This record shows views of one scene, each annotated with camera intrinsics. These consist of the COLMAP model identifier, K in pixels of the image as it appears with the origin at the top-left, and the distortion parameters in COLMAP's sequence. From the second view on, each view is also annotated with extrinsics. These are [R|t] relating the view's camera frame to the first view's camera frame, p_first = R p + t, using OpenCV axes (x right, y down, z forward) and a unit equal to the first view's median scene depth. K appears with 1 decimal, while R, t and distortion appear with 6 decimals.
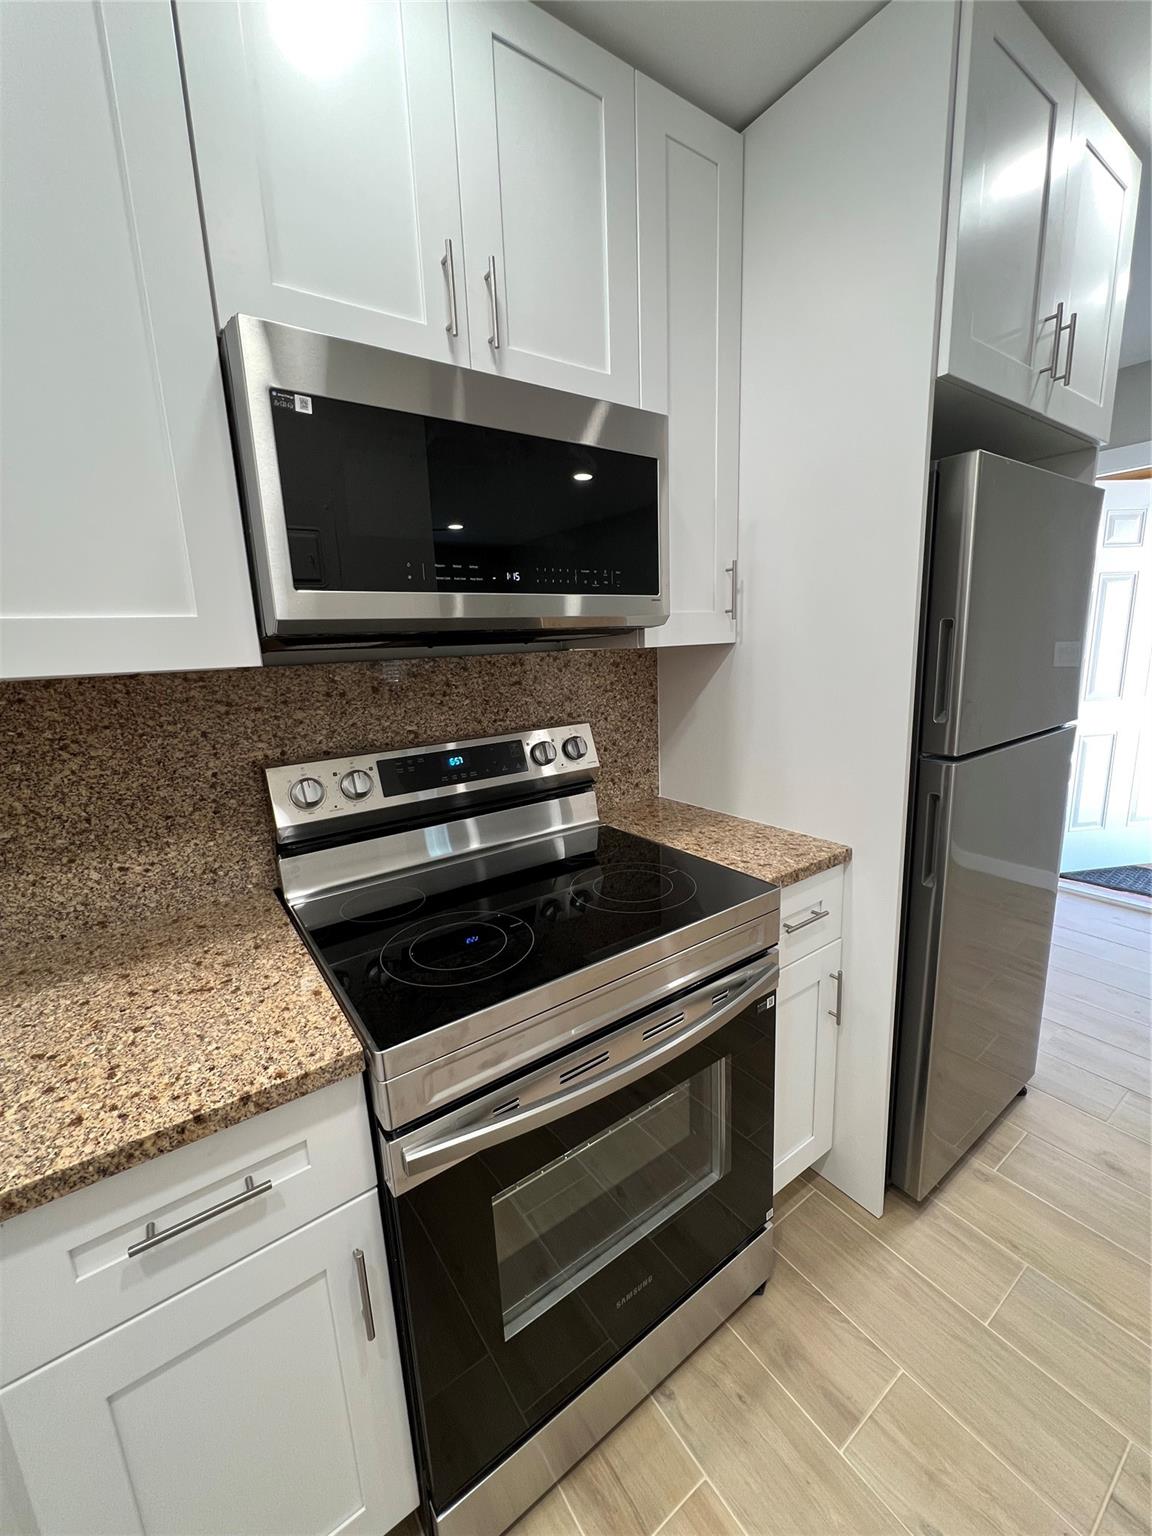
lens RADIAL K [[615.6, 0, 576.6], [0, 615.6, 766.2], [0, 0, 1]] dist [-0.003566, 0.000557]
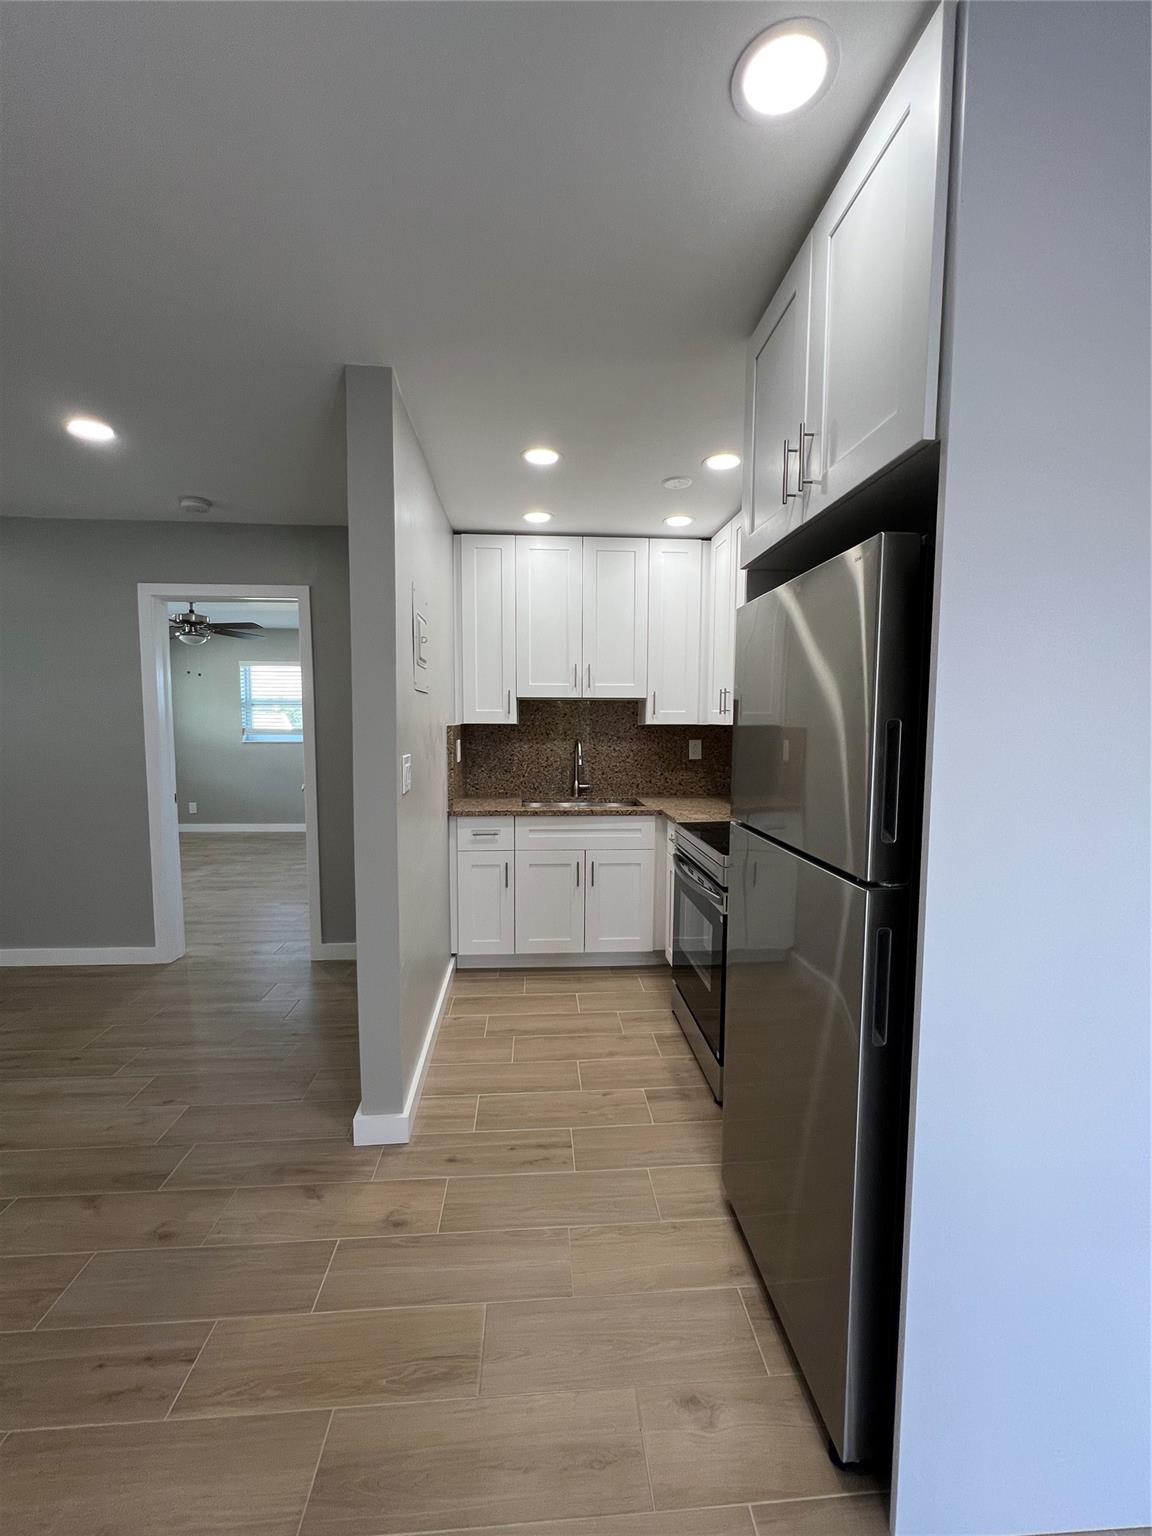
lens RADIAL K [[615.6, 0, 578.9], [0, 615.6, 764.7], [0, 0, 1]] dist [-0.003566, 0.000557]
pose [[-0.511591, 0.101129, -0.853257, 2.176860], [-0.156883, 0.965362, 0.208479, -0.402145], [0.844785, 0.240517, -0.478006, 1.488970]]
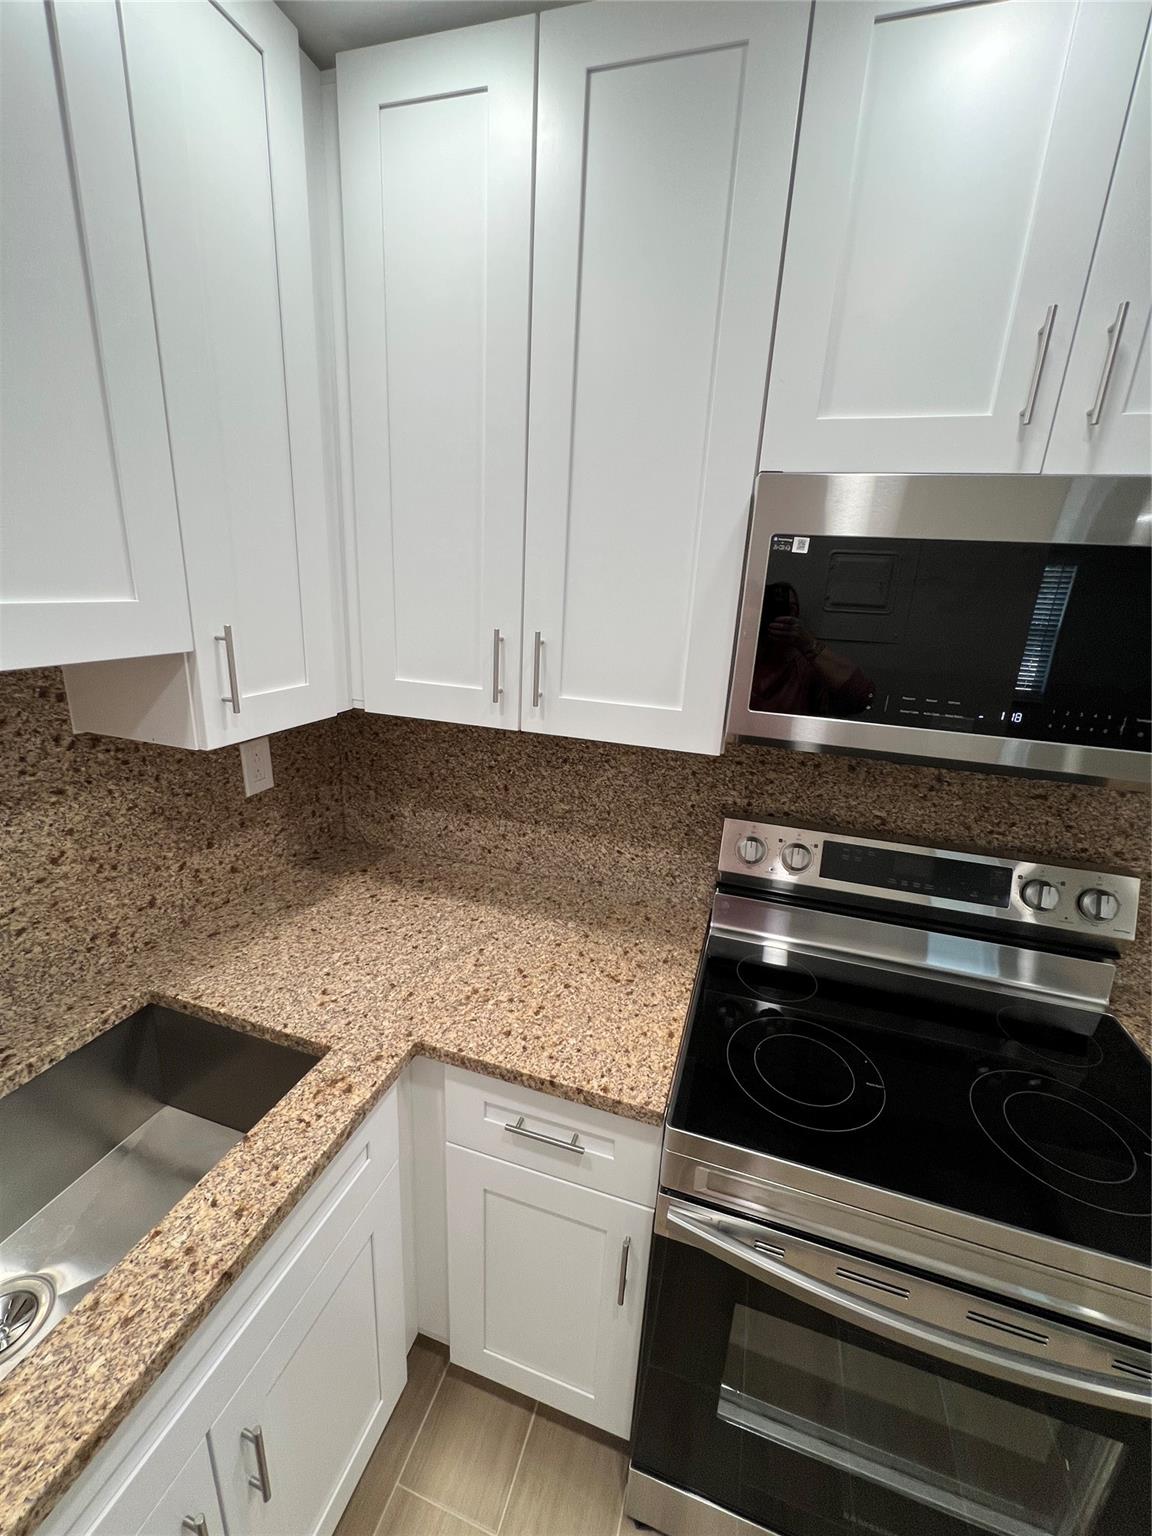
lens RADIAL K [[613.5, 0, 580.1], [0, 613.5, 765.2], [0, 0, 1]] dist [-0.003191, 0.001311]
pose [[0.603840, 0.292997, -0.741303, 0.163344], [-0.232570, 0.954289, 0.187735, -0.251503], [0.762423, 0.059043, 0.644380, 0.039911]]
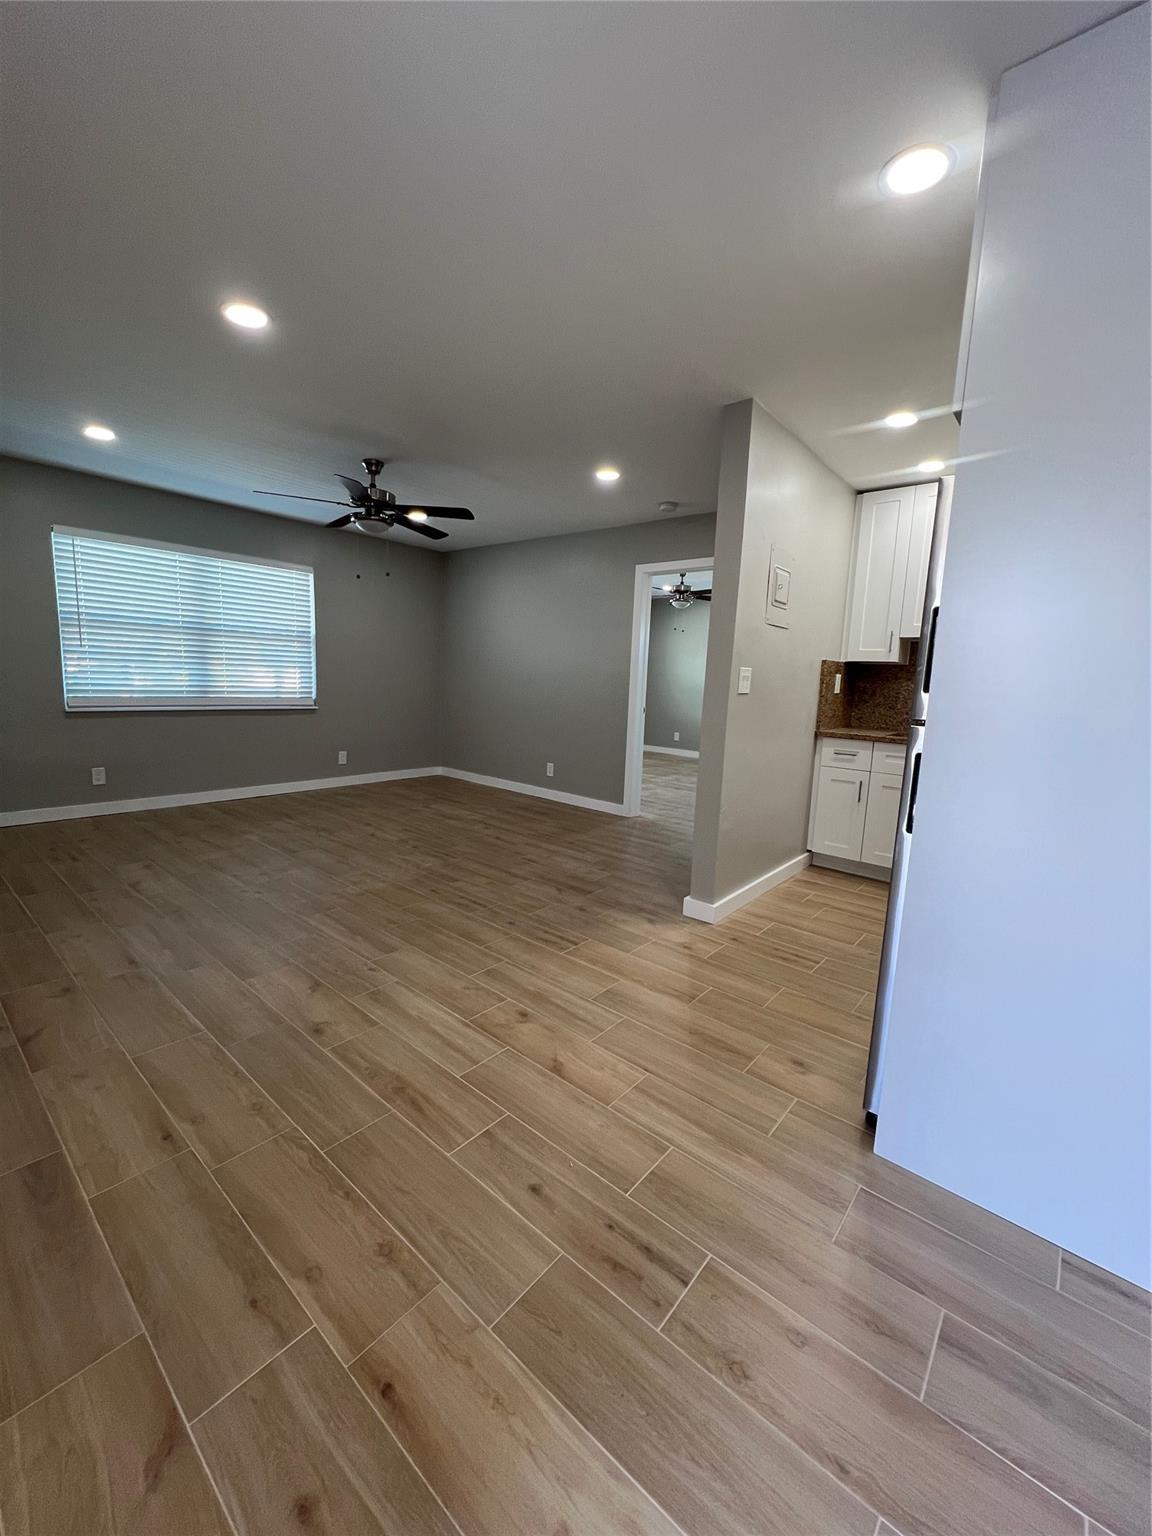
lens RADIAL K [[613.5, 0, 579.1], [0, 613.5, 764.7], [0, 0, 1]] dist [-0.003191, 0.001311]
pose [[-0.966528, 0.037631, -0.253787, 2.248303], [-0.053465, 0.937926, 0.342691, -0.442000], [0.250929, 0.344789, -0.904519, 2.538435]]
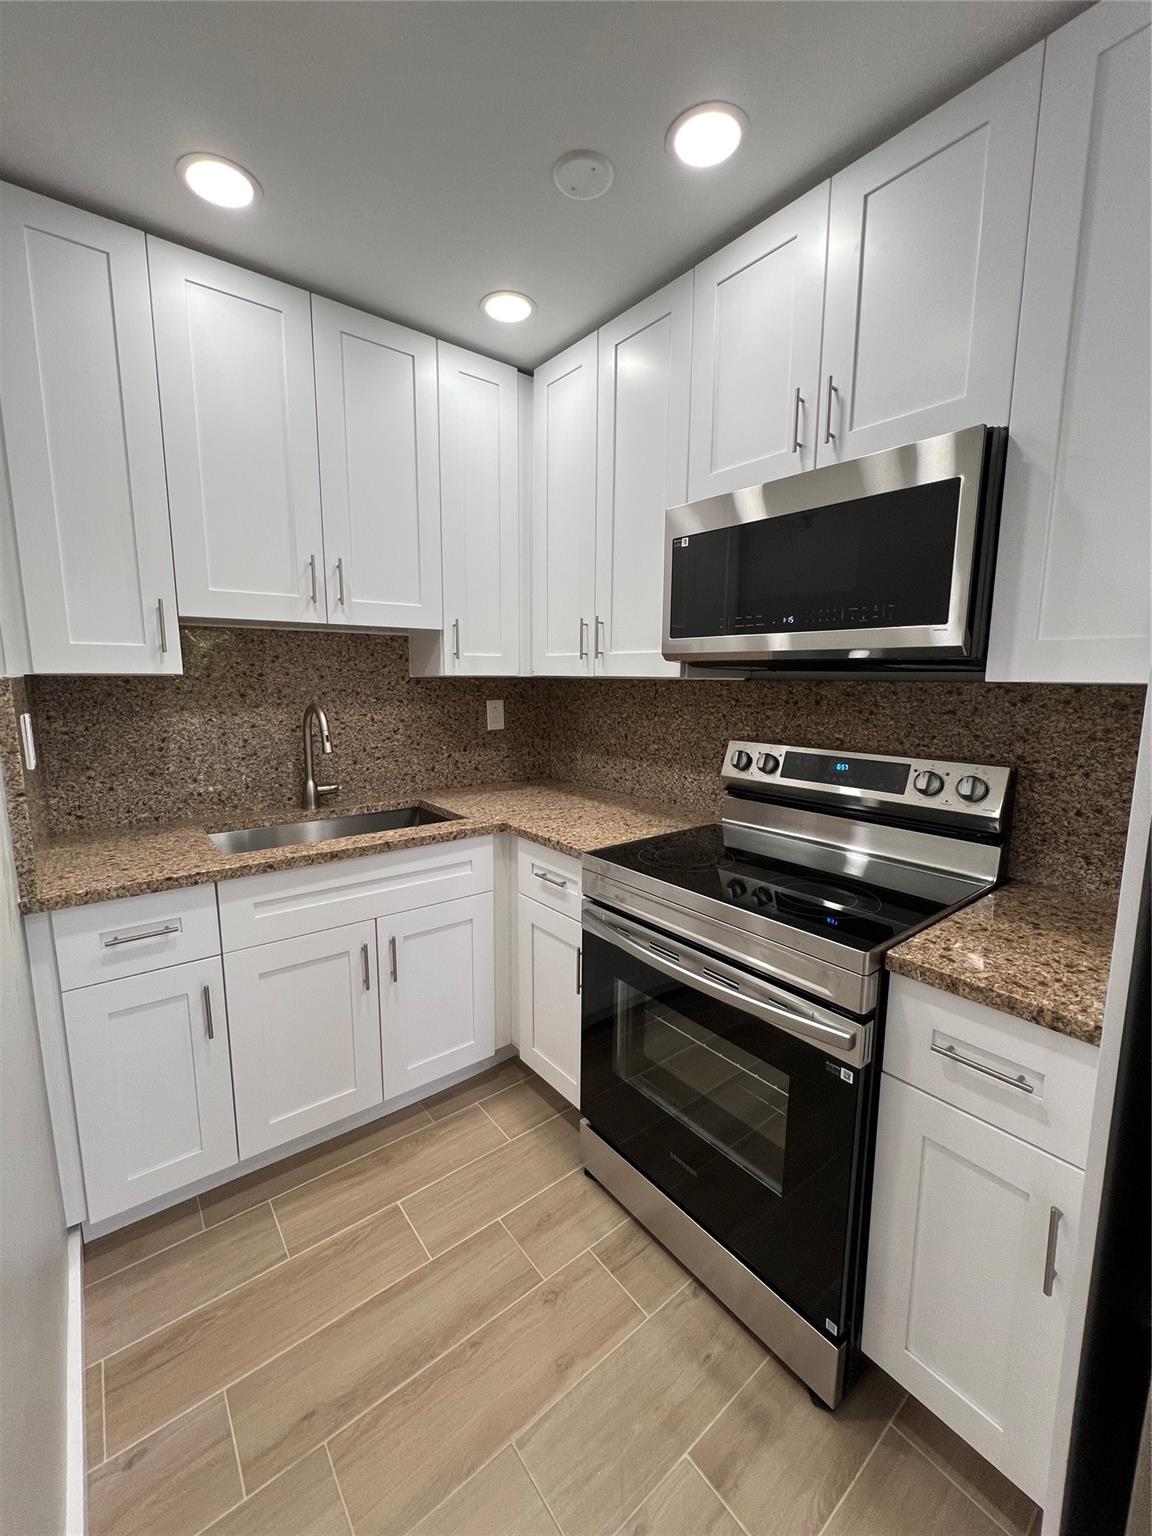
lens RADIAL K [[615.6, 0, 580.1], [0, 615.6, 765.6], [0, 0, 1]] dist [-0.003566, 0.000557]
pose [[0.061294, 0.184874, -0.980849, 1.148655], [-0.209037, 0.963281, 0.168500, -0.129200], [0.975985, 0.194706, 0.097689, 0.469348]]
